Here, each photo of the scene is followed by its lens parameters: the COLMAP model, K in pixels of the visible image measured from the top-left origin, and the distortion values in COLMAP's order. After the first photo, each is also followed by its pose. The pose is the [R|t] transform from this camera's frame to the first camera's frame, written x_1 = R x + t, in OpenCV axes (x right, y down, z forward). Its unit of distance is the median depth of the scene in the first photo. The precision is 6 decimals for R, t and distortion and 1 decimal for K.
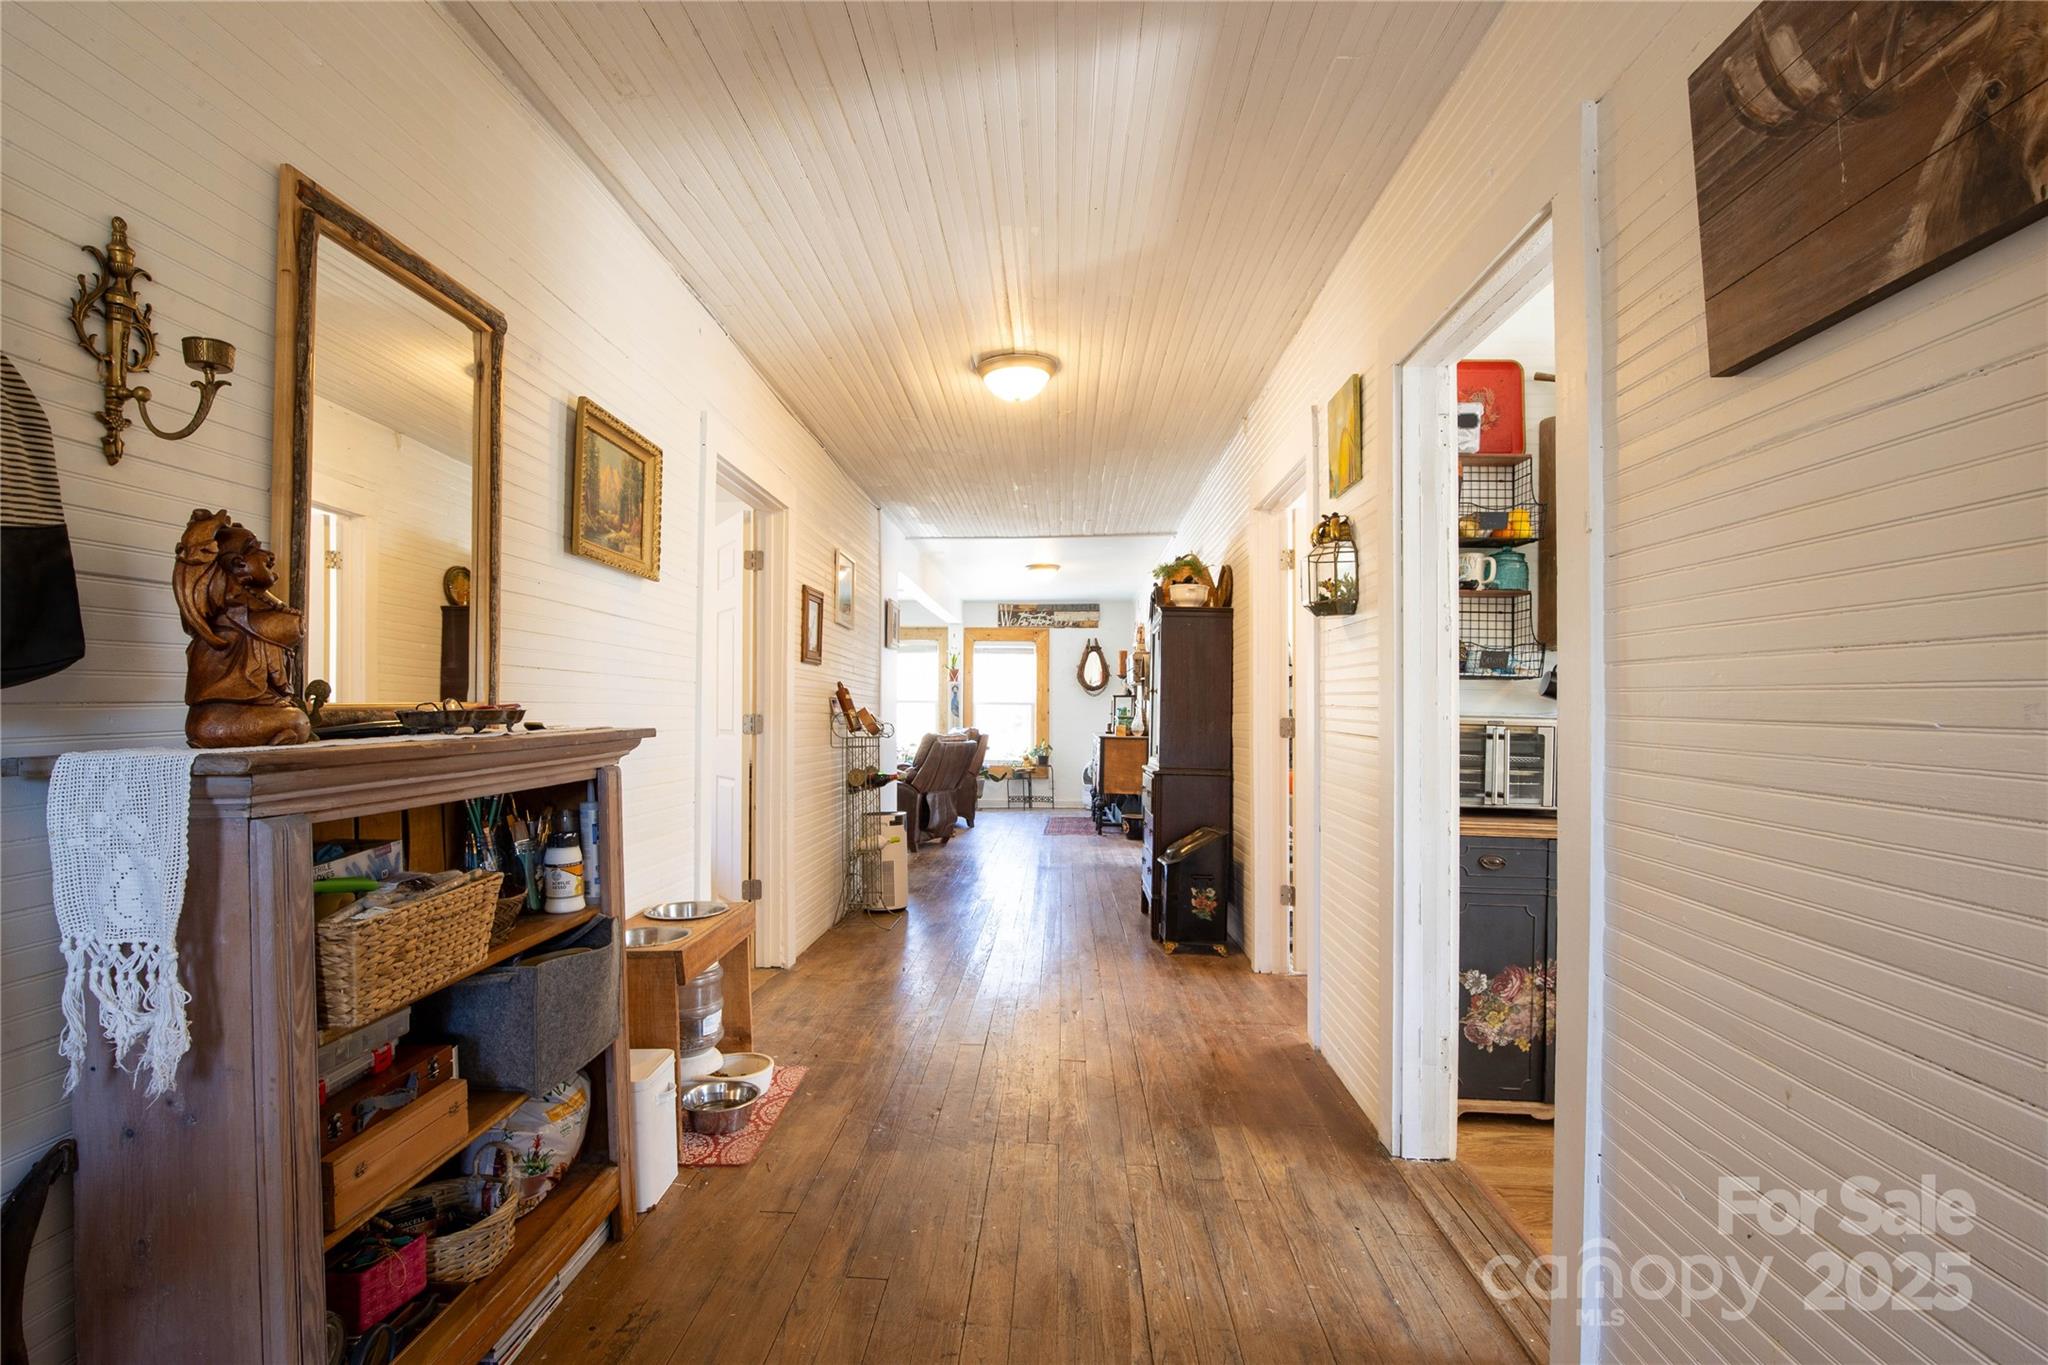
lens RADIAL K [[1004.5, 0, 1025.3], [0, 1004.5, 693.6], [0, 0, 1]] dist [-0.030669, 0.004440]
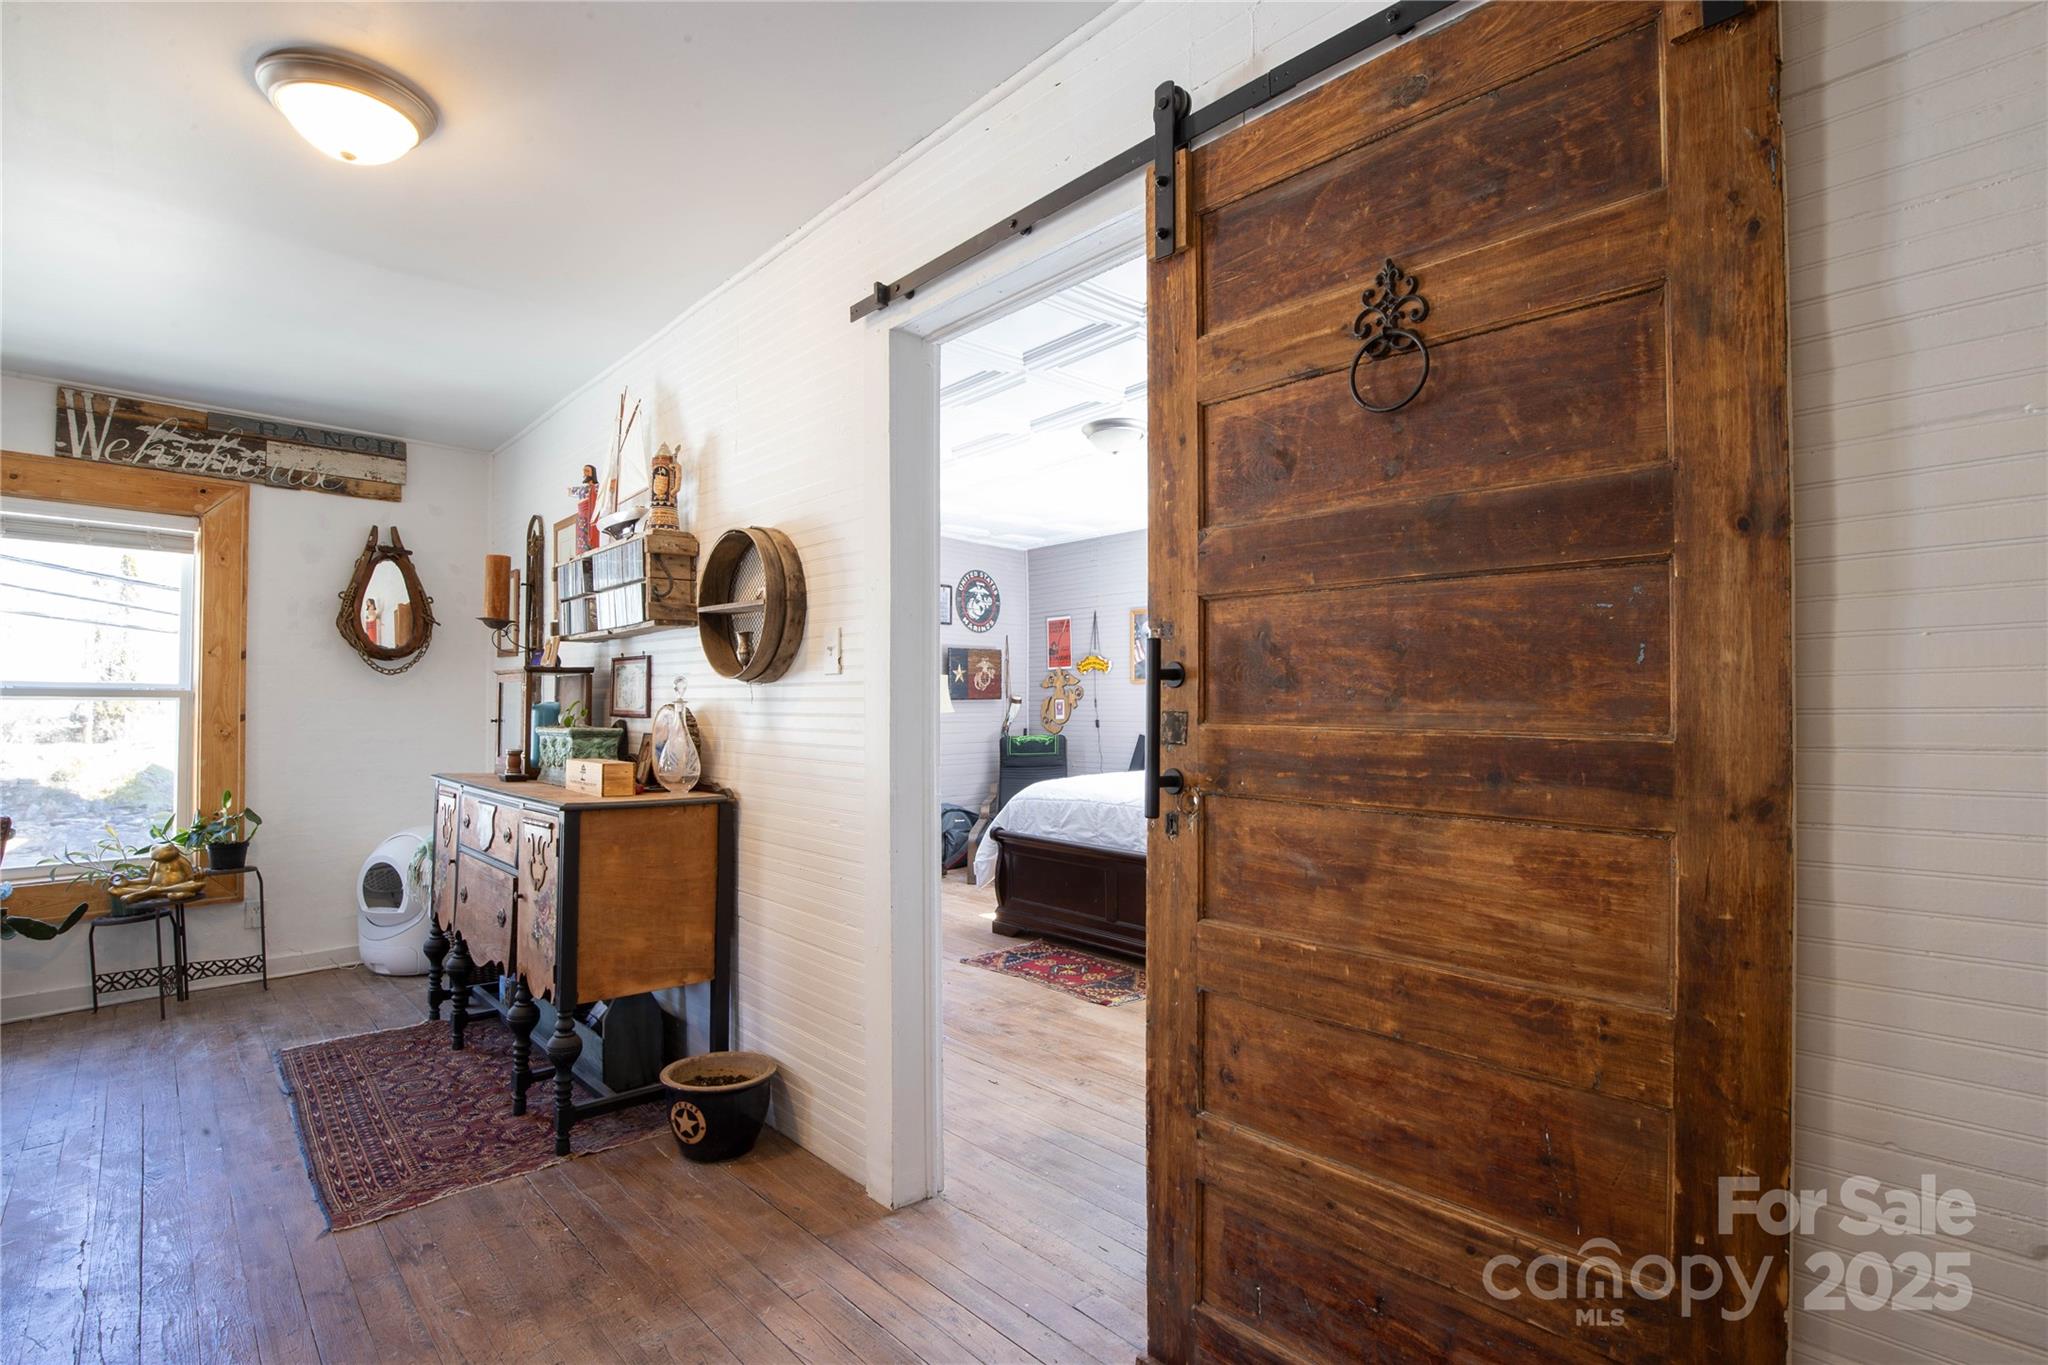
lens RADIAL K [[1004.5, 0, 1038.6], [0, 1004.5, 691.9], [0, 0, 1]] dist [-0.030669, 0.004440]
pose [[0.728094, 0.008960, 0.685419, -0.011743], [-0.004286, 0.999955, -0.008519, 0.011630], [-0.685464, 0.003265, 0.728099, 0.547201]]
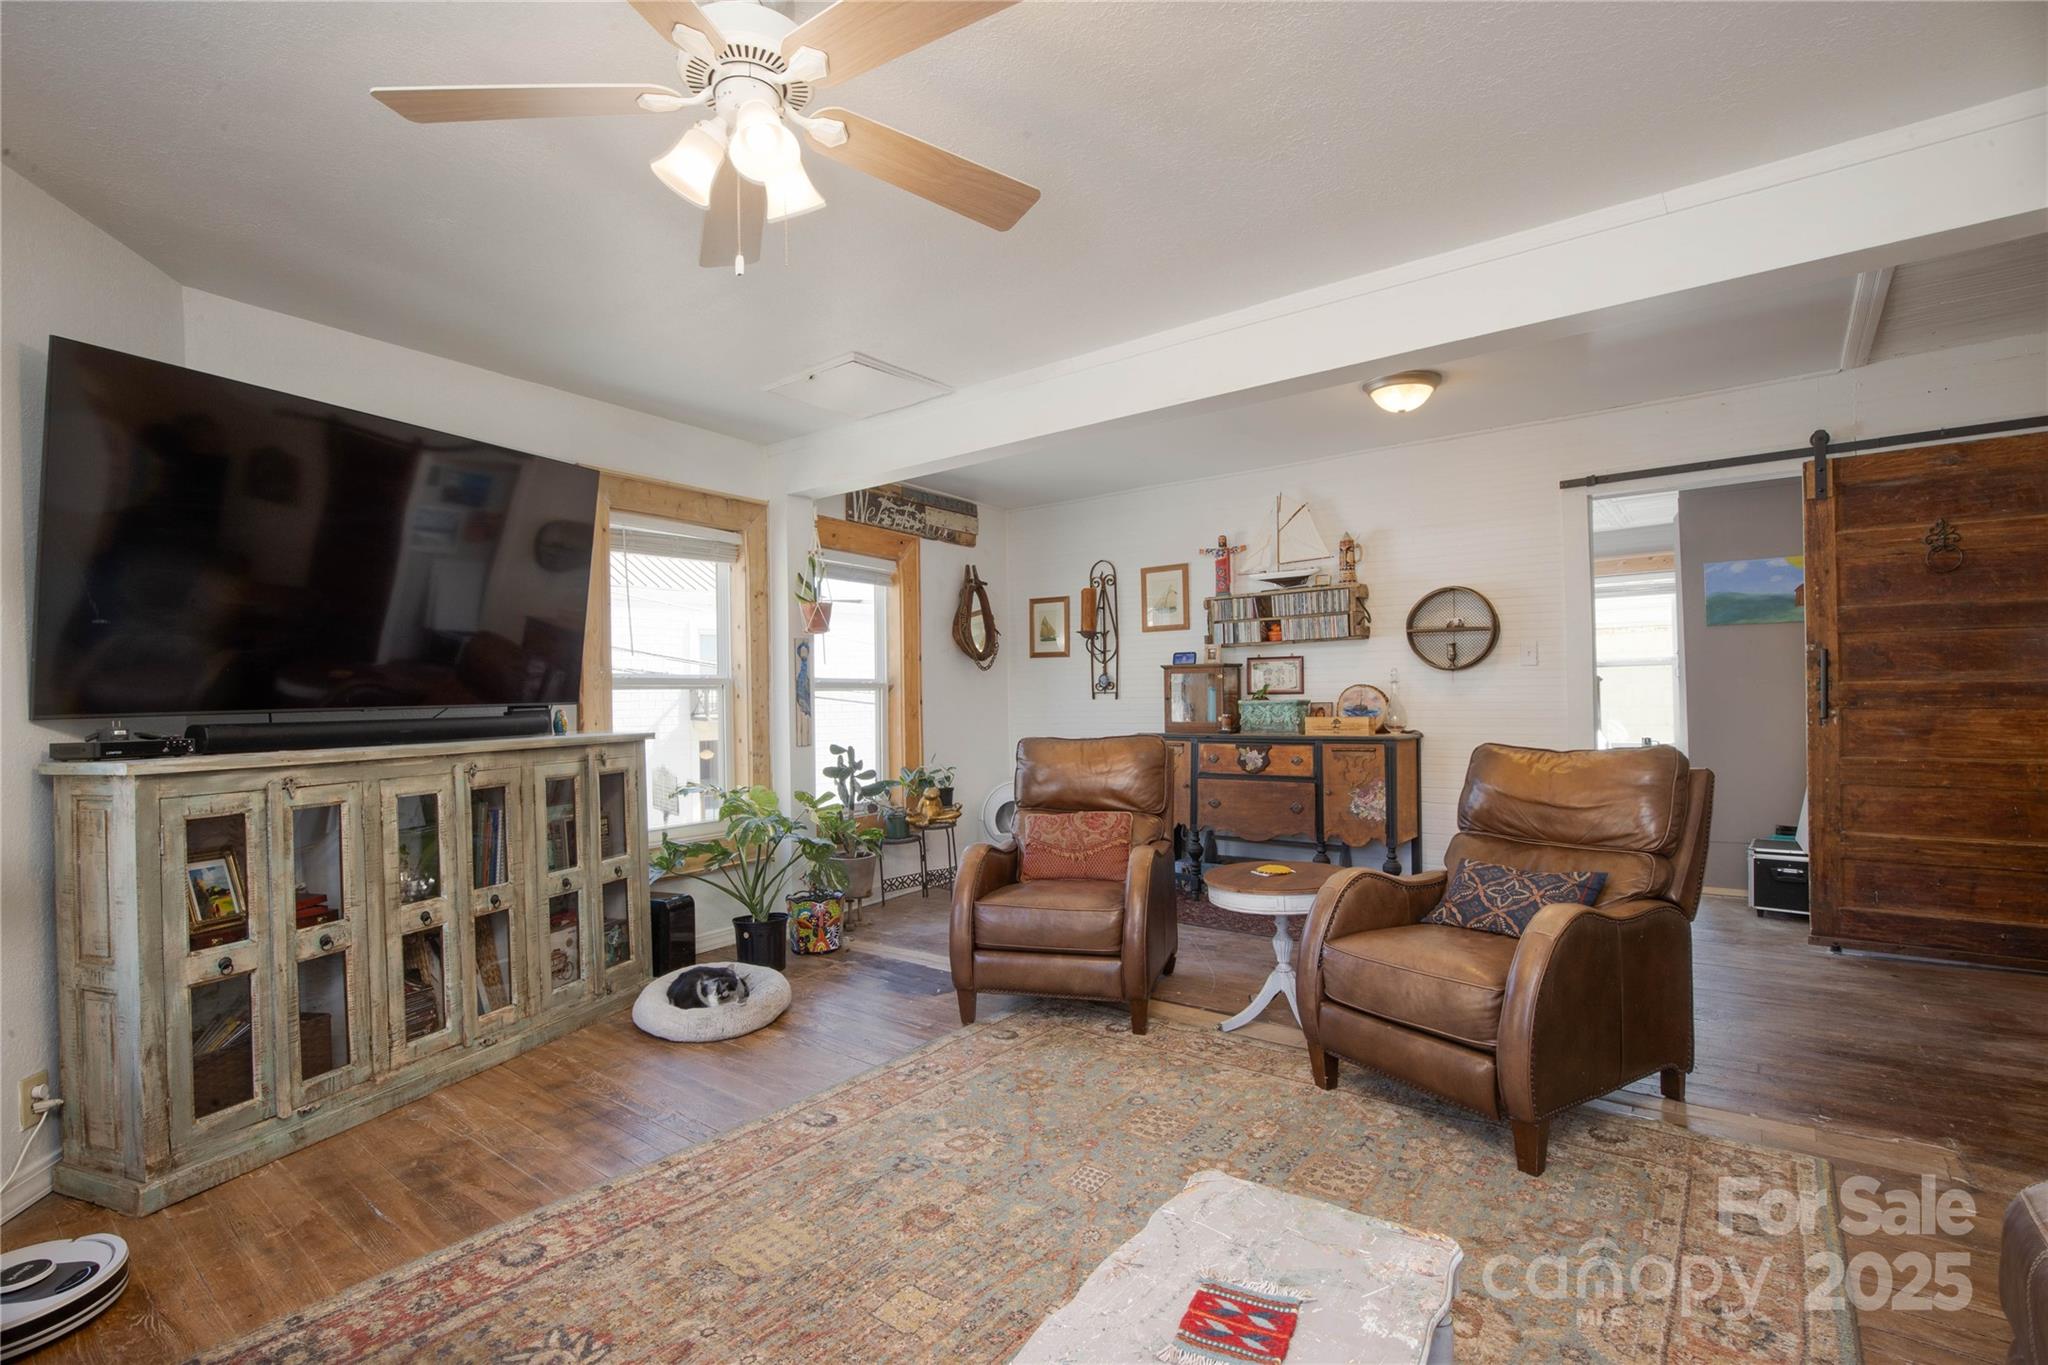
lens RADIAL K [[1004.5, 0, 1012.8], [0, 1004.5, 687.5], [0, 0, 1]] dist [-0.030669, 0.004440]
pose [[0.607543, -0.003802, 0.794277, -0.356395], [0.012171, 0.999916, -0.004523, 0.014809], [-0.794193, 0.012415, 0.607538, 0.652377]]
